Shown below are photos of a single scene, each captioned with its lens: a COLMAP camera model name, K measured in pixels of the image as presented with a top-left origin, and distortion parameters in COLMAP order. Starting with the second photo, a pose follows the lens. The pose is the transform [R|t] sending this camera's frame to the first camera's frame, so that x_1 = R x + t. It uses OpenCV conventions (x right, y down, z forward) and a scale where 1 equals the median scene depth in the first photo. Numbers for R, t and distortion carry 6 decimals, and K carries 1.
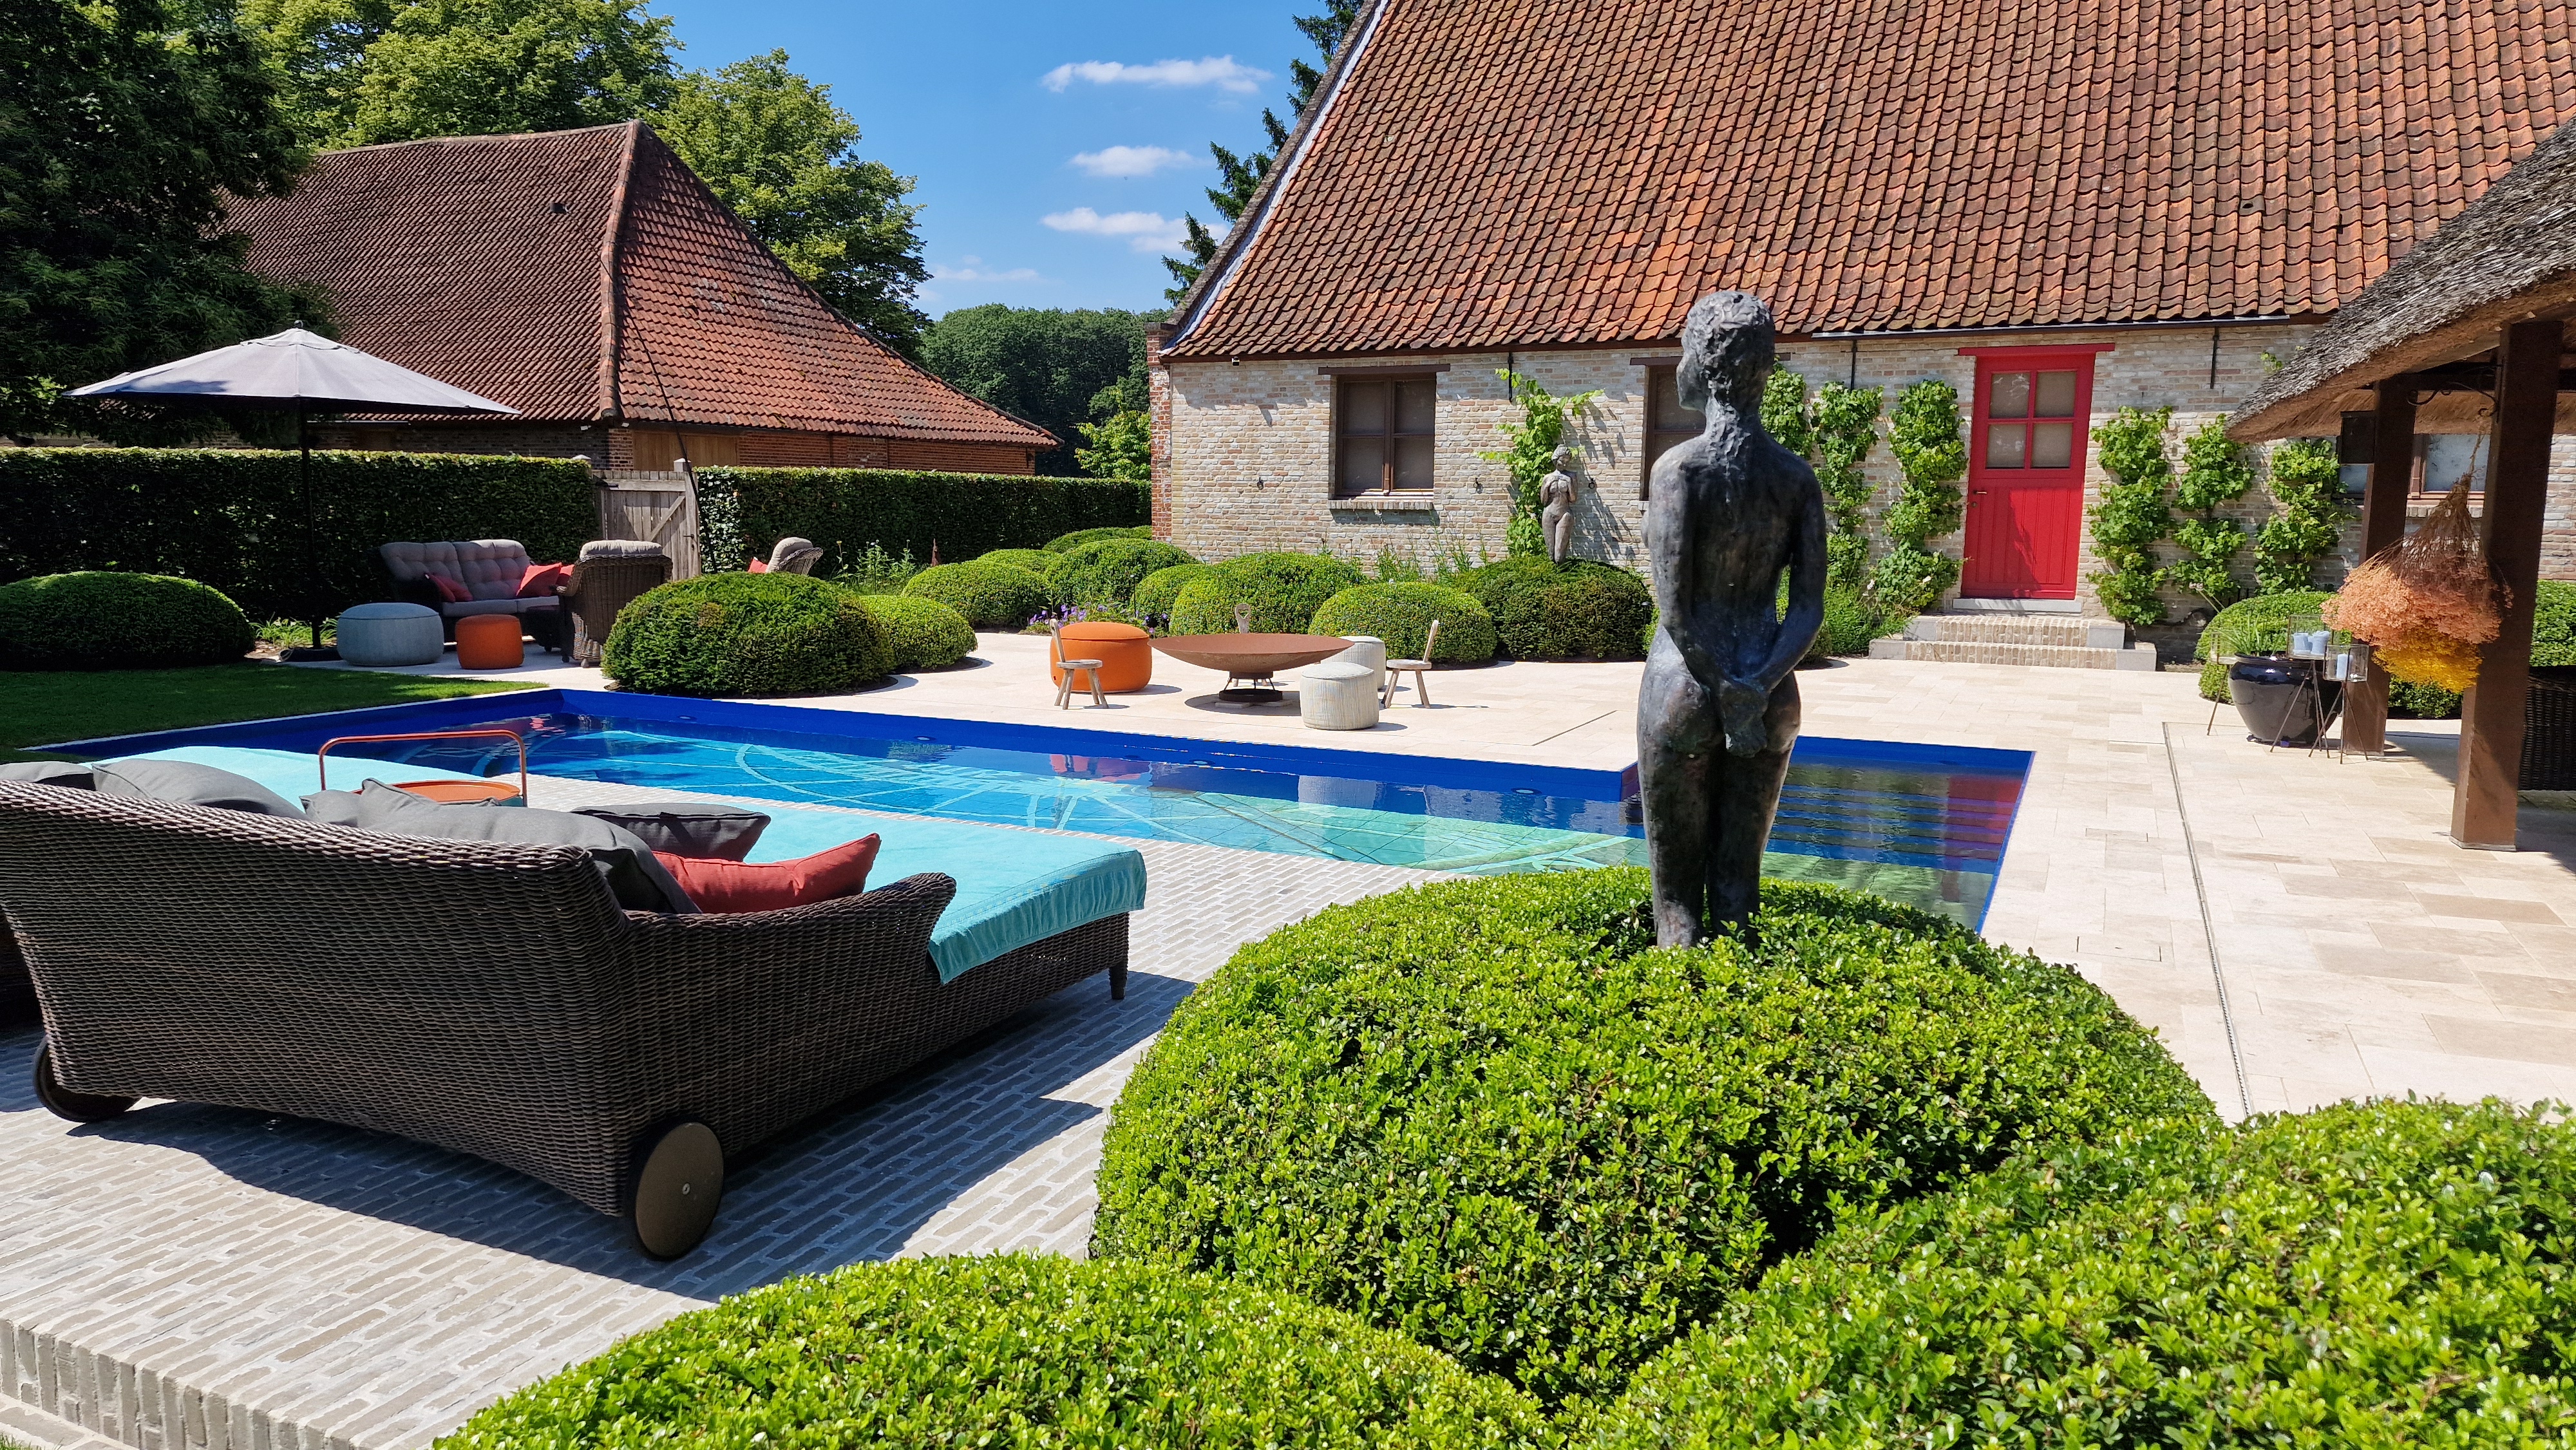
lens RADIAL K [[1714.1, 0, 1262.9], [0, 1714.1, 729.3], [0, 0, 1]] dist [0.084935, -0.076816]
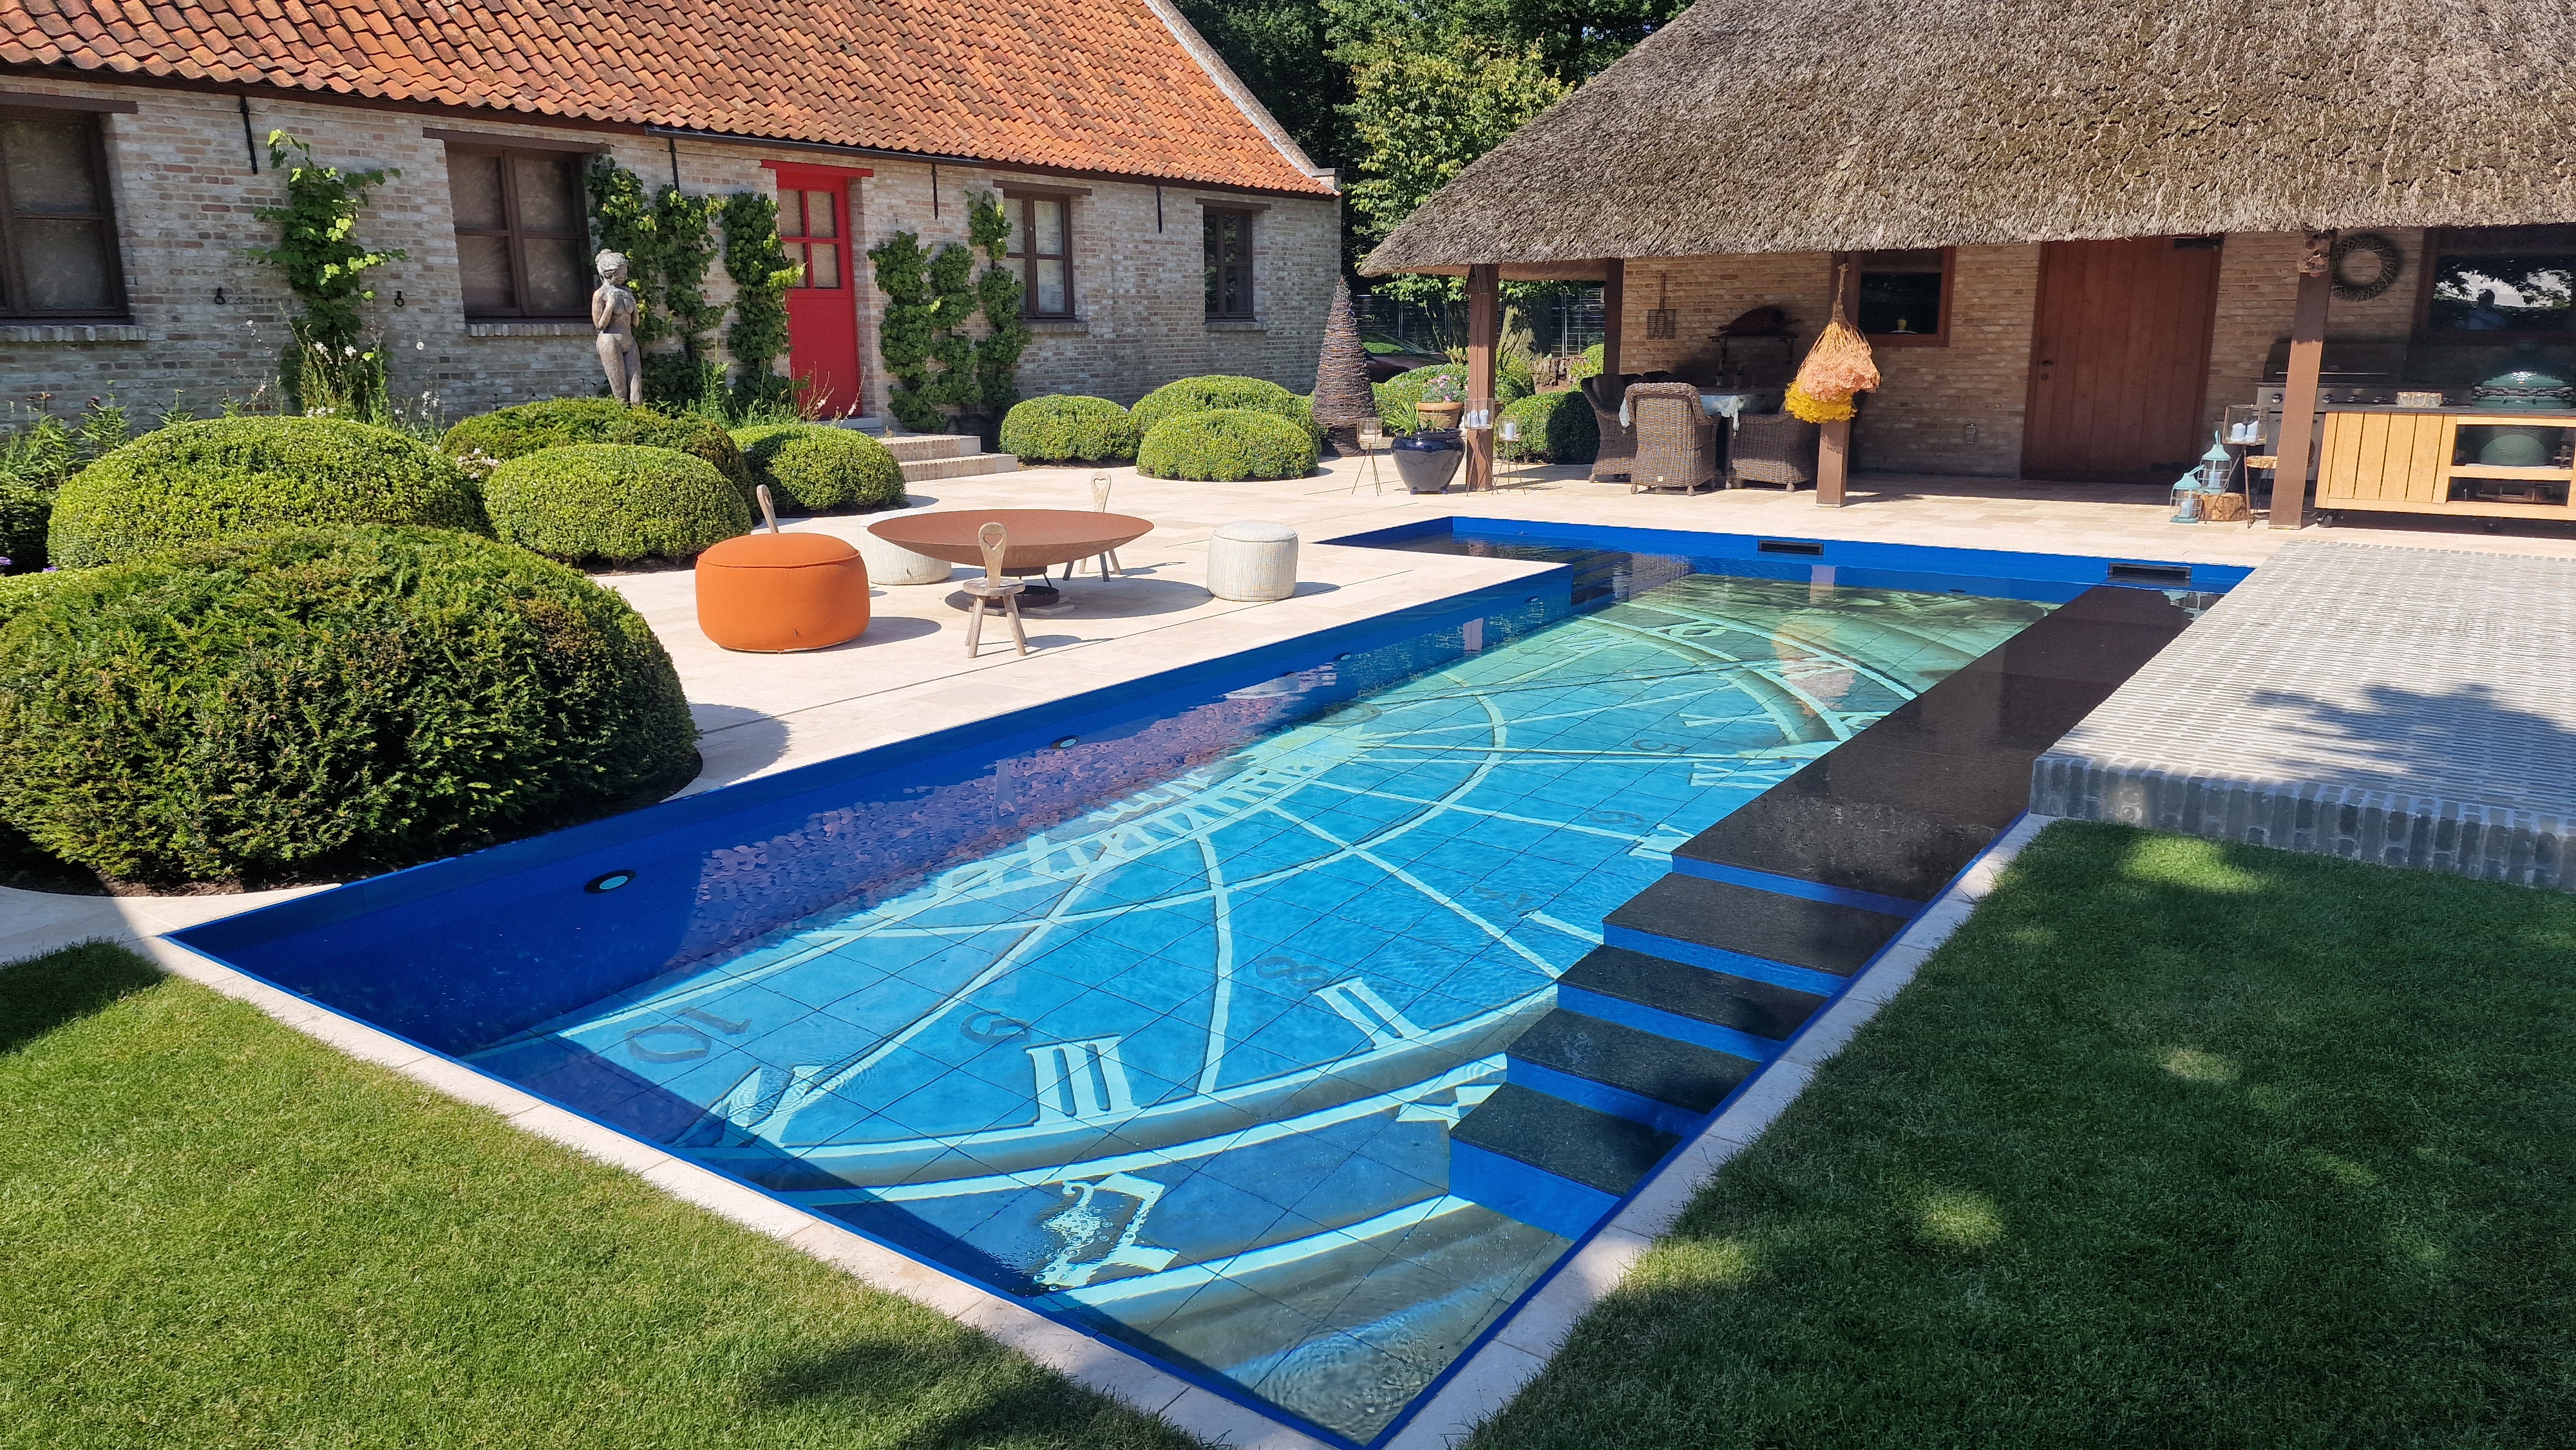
lens RADIAL K [[1714.1, 0, 1294.1], [0, 1714.1, 698.9], [0, 0, 1]] dist [0.084935, -0.076816]
pose [[0.165436, -0.223819, 0.960487, -0.490637], [0.140031, 0.969371, 0.201770, -0.075123], [-0.976228, 0.101118, 0.191711, 0.507824]]
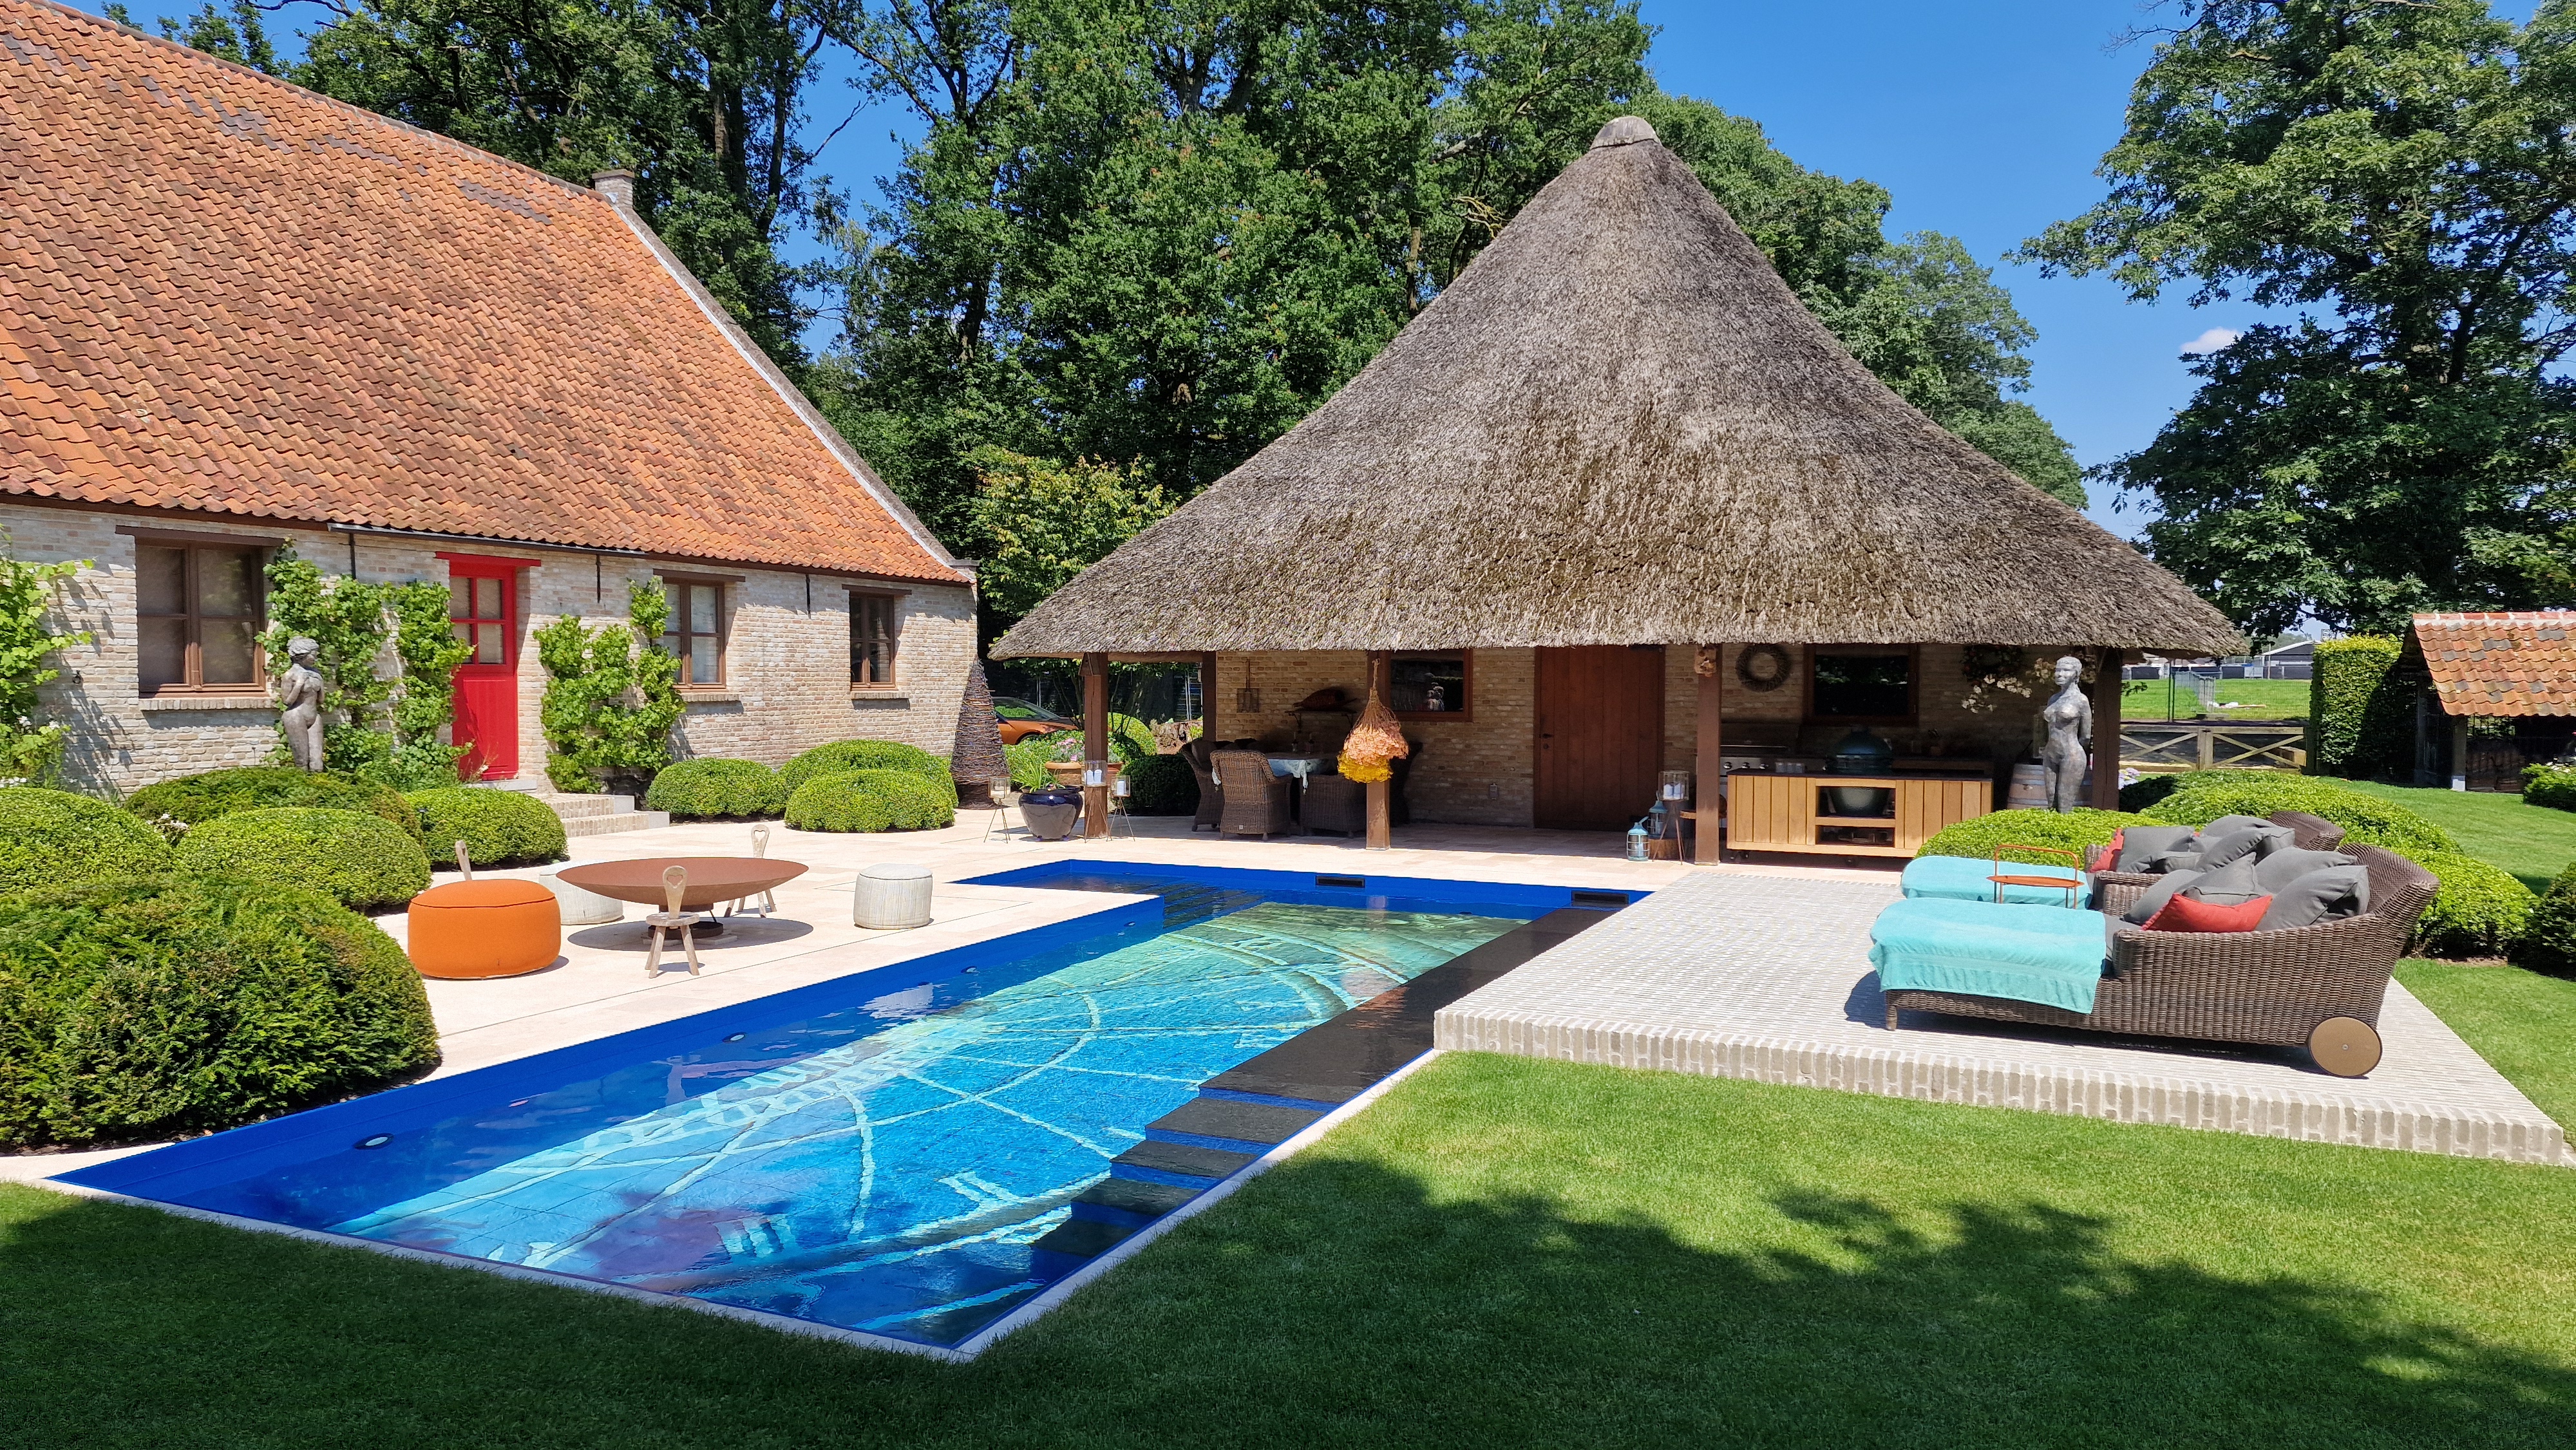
lens RADIAL K [[1714.1, 0, 1260.6], [0, 1714.1, 749.1], [0, 0, 1]] dist [0.084935, -0.076816]
pose [[-0.020179, -0.051656, 0.998461, -0.614691], [0.131925, 0.989795, 0.053874, -0.082409], [-0.991054, 0.132809, -0.013159, 0.482939]]
